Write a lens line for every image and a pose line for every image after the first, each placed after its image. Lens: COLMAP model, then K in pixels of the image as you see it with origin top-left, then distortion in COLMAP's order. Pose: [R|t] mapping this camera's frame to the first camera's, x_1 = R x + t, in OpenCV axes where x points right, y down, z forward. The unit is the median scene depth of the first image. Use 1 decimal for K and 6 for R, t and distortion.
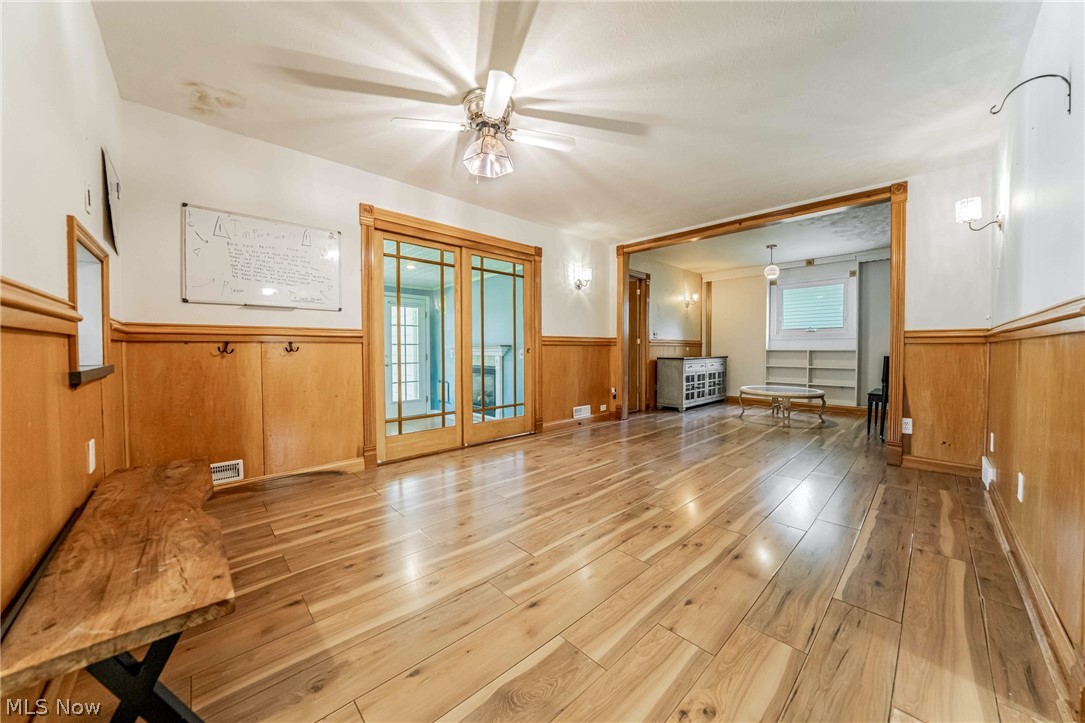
lens RADIAL K [[376.1, 0, 537.9], [0, 376.1, 356.9], [0, 0, 1]] dist [-0.021497, 0.000064]
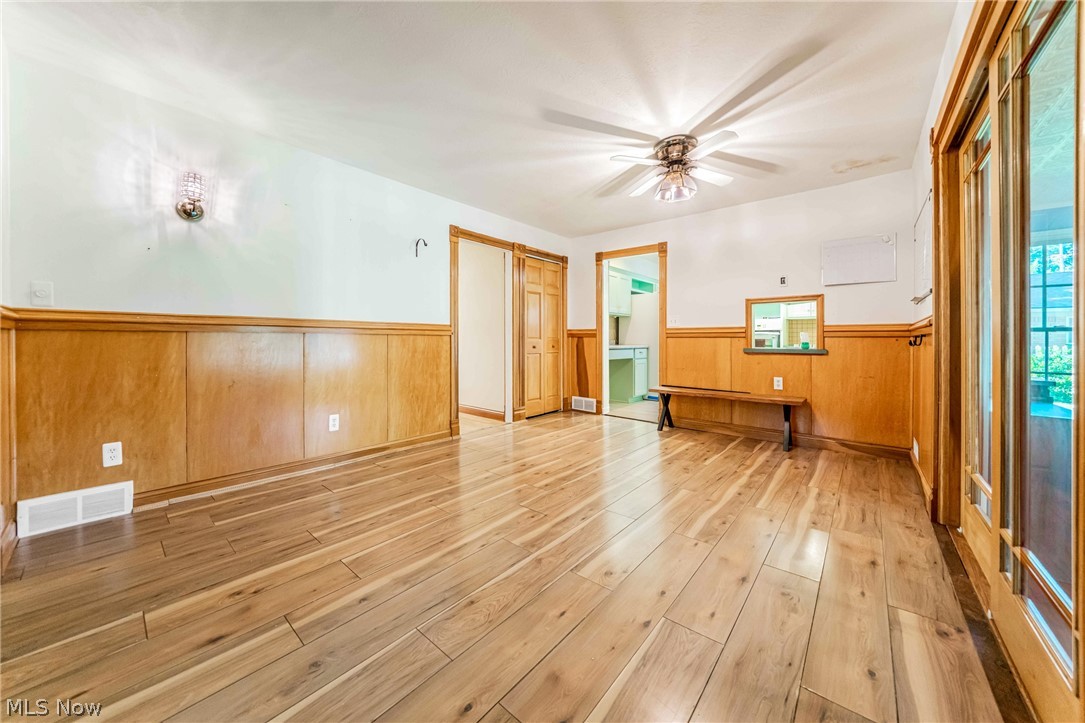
lens RADIAL K [[376.1, 0, 545.8], [0, 376.1, 339.8], [0, 0, 1]] dist [-0.021497, 0.000064]
pose [[-0.992842, -0.003453, -0.119382, 0.395320], [-0.004892, 0.999919, 0.011768, -0.032126], [0.119331, 0.012267, -0.992779, 1.925036]]
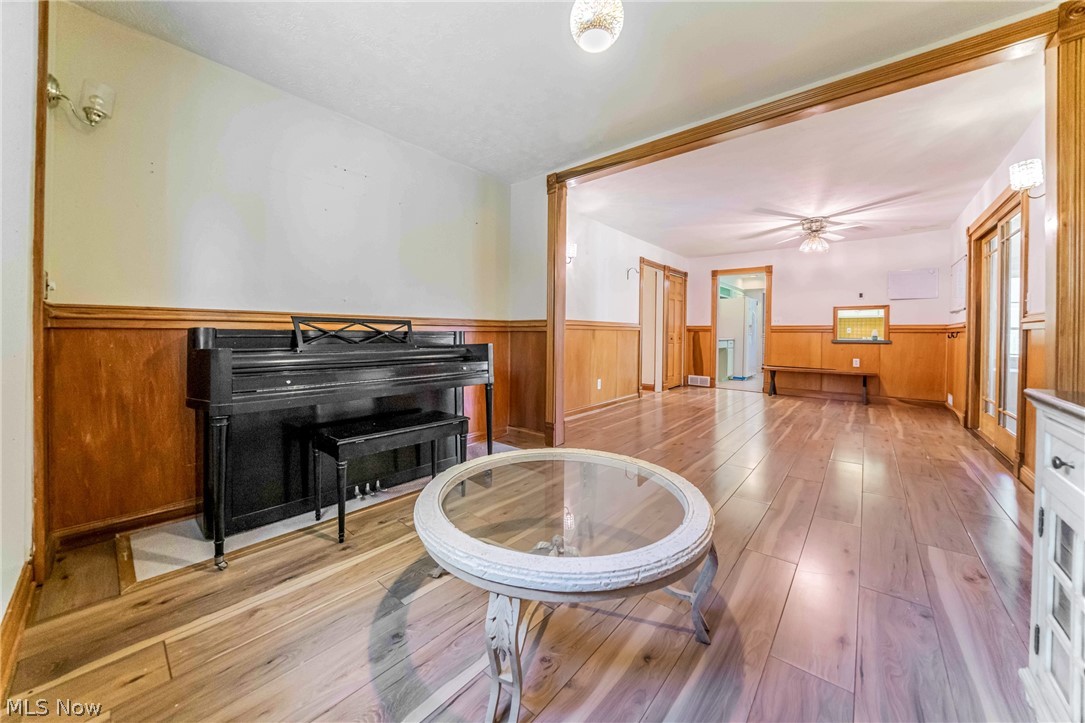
lens RADIAL K [[376.1, 0, 549.4], [0, 376.1, 339.0], [0, 0, 1]] dist [-0.021497, 0.000064]
pose [[-0.993107, -0.003992, -0.117146, 1.423950], [-0.007277, 0.999592, 0.027627, -0.038218], [0.116988, 0.028289, -0.992730, 2.581237]]
